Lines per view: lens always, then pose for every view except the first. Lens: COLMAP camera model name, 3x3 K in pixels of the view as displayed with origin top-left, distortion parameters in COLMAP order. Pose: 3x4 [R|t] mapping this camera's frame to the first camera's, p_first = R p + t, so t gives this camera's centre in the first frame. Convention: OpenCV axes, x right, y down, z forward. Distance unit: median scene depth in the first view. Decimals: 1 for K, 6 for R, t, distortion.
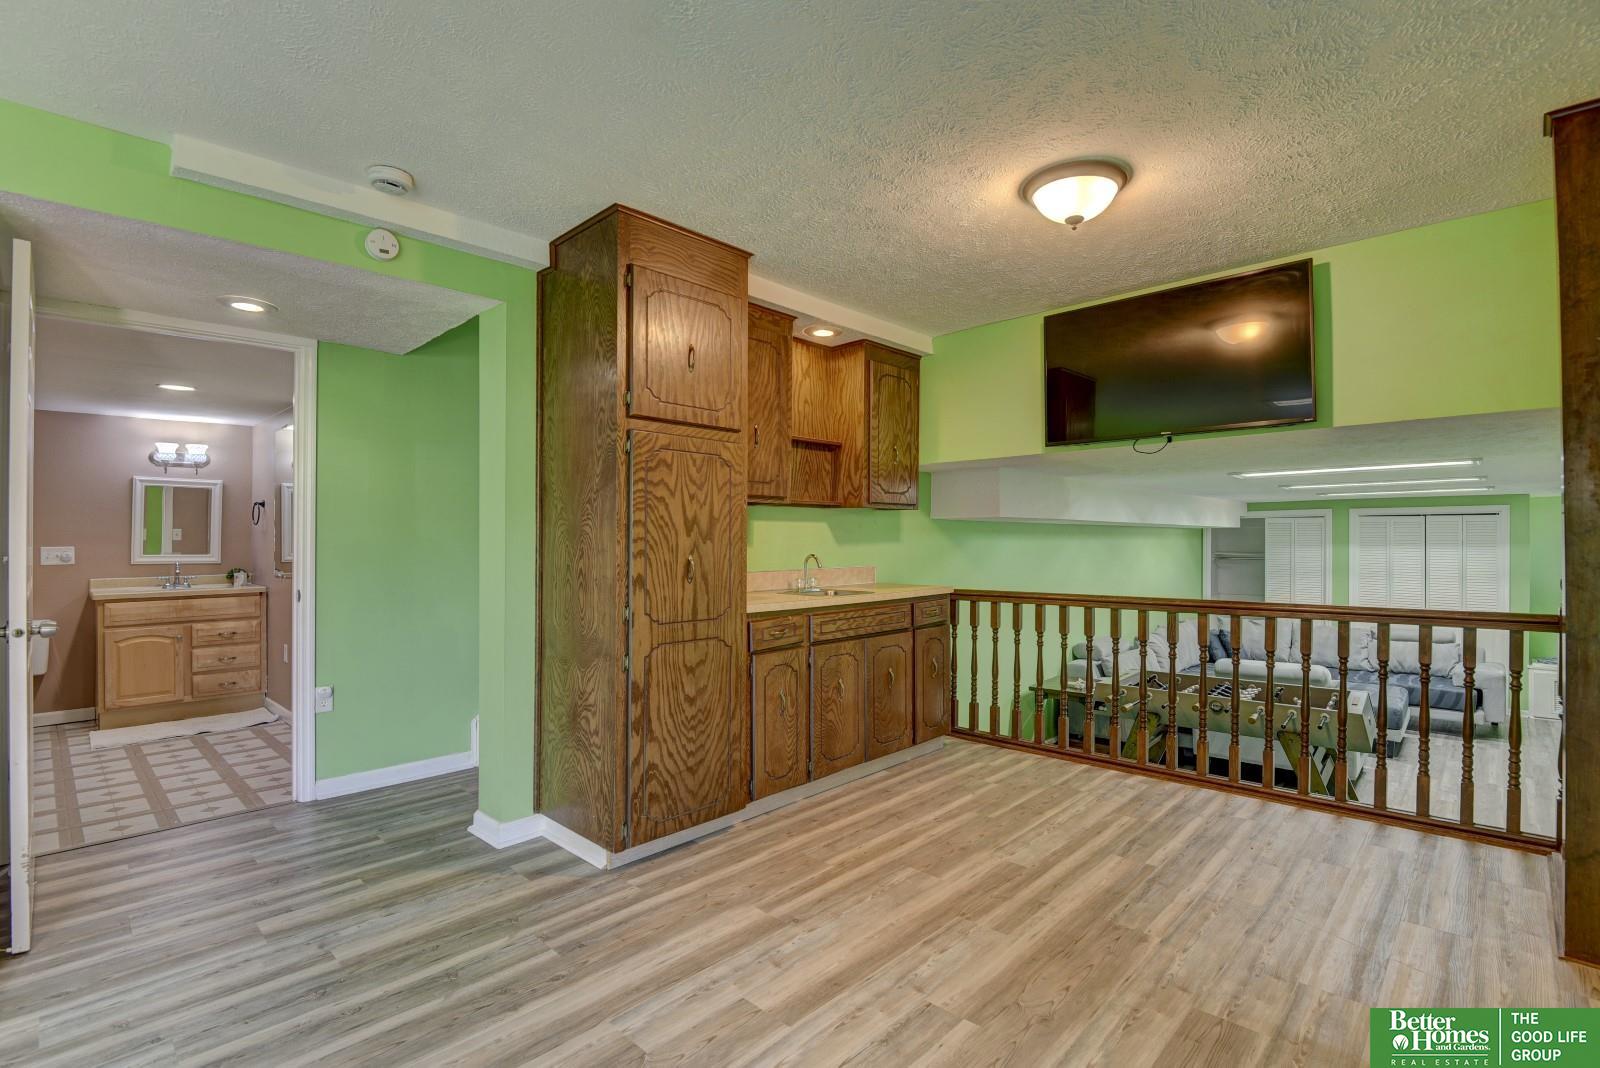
lens RADIAL K [[736.1, 0, 791.4], [0, 736.1, 525.8], [0, 0, 1]] dist [0.014368, -0.023593]
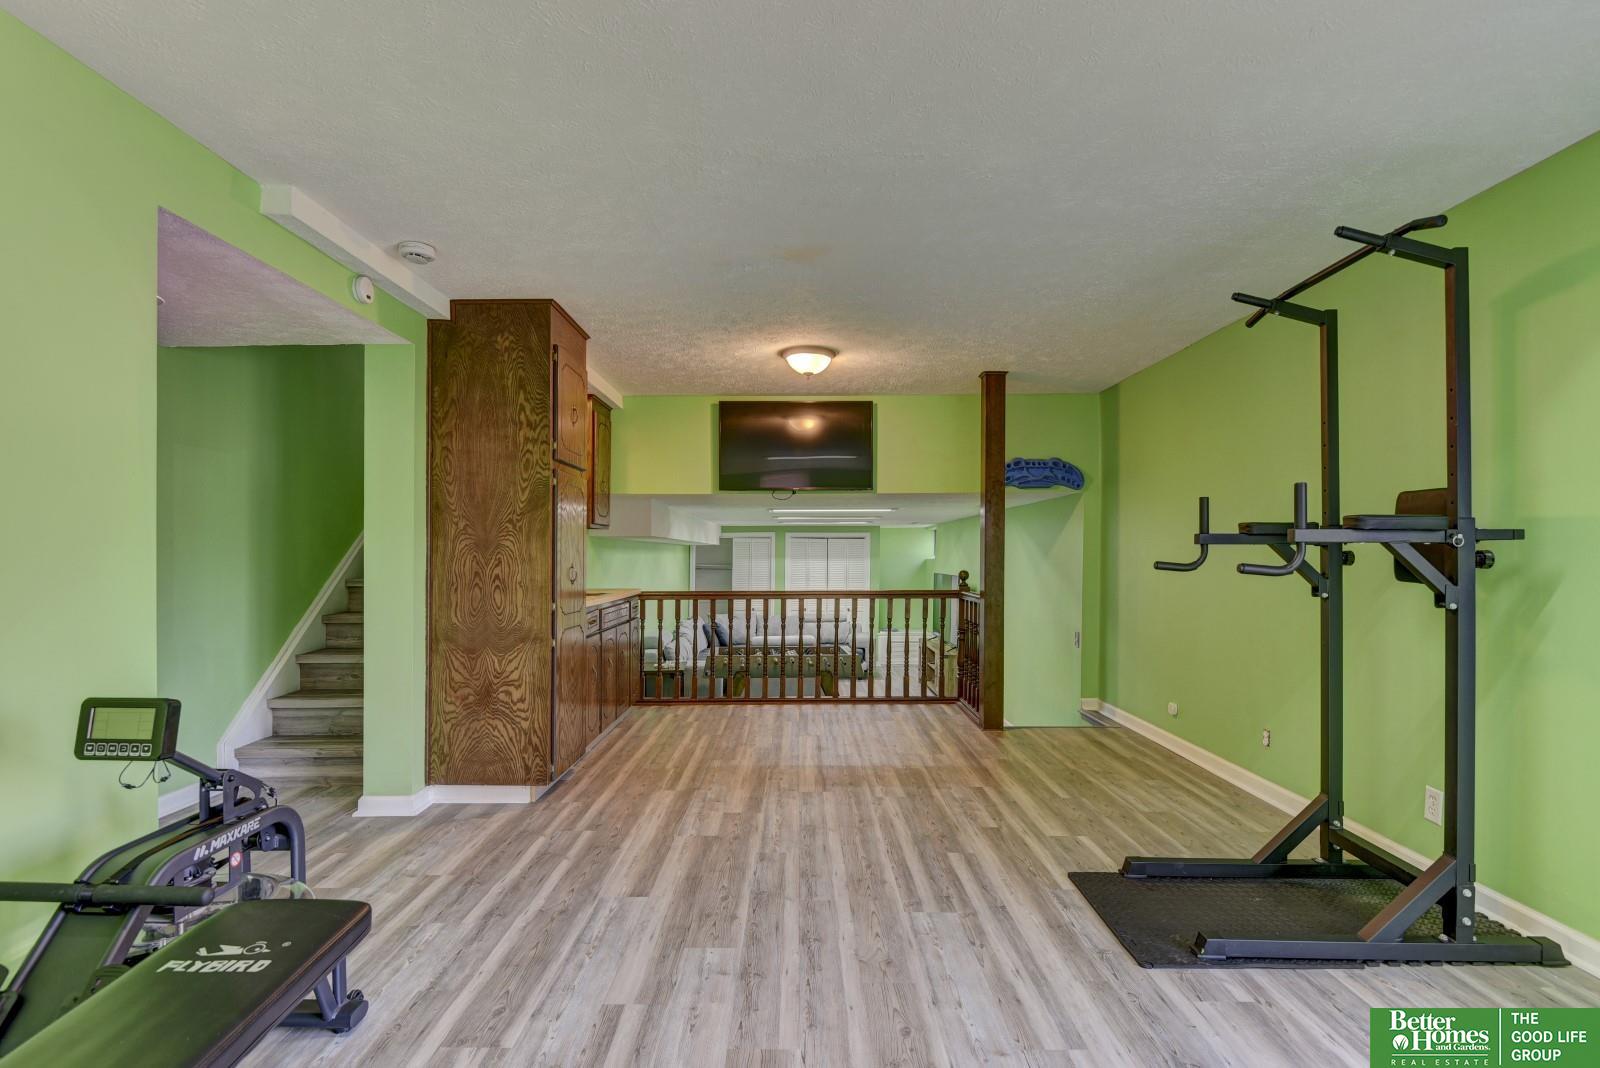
lens RADIAL K [[763.4, 0, 802.6], [0, 763.4, 538.6], [0, 0, 1]] dist [0.005305, -0.027184]
pose [[0.719826, 0.015783, 0.693975, -0.792580], [-0.013902, 0.999869, -0.008320, 0.000650], [-0.694016, -0.003659, 0.719951, -0.288122]]
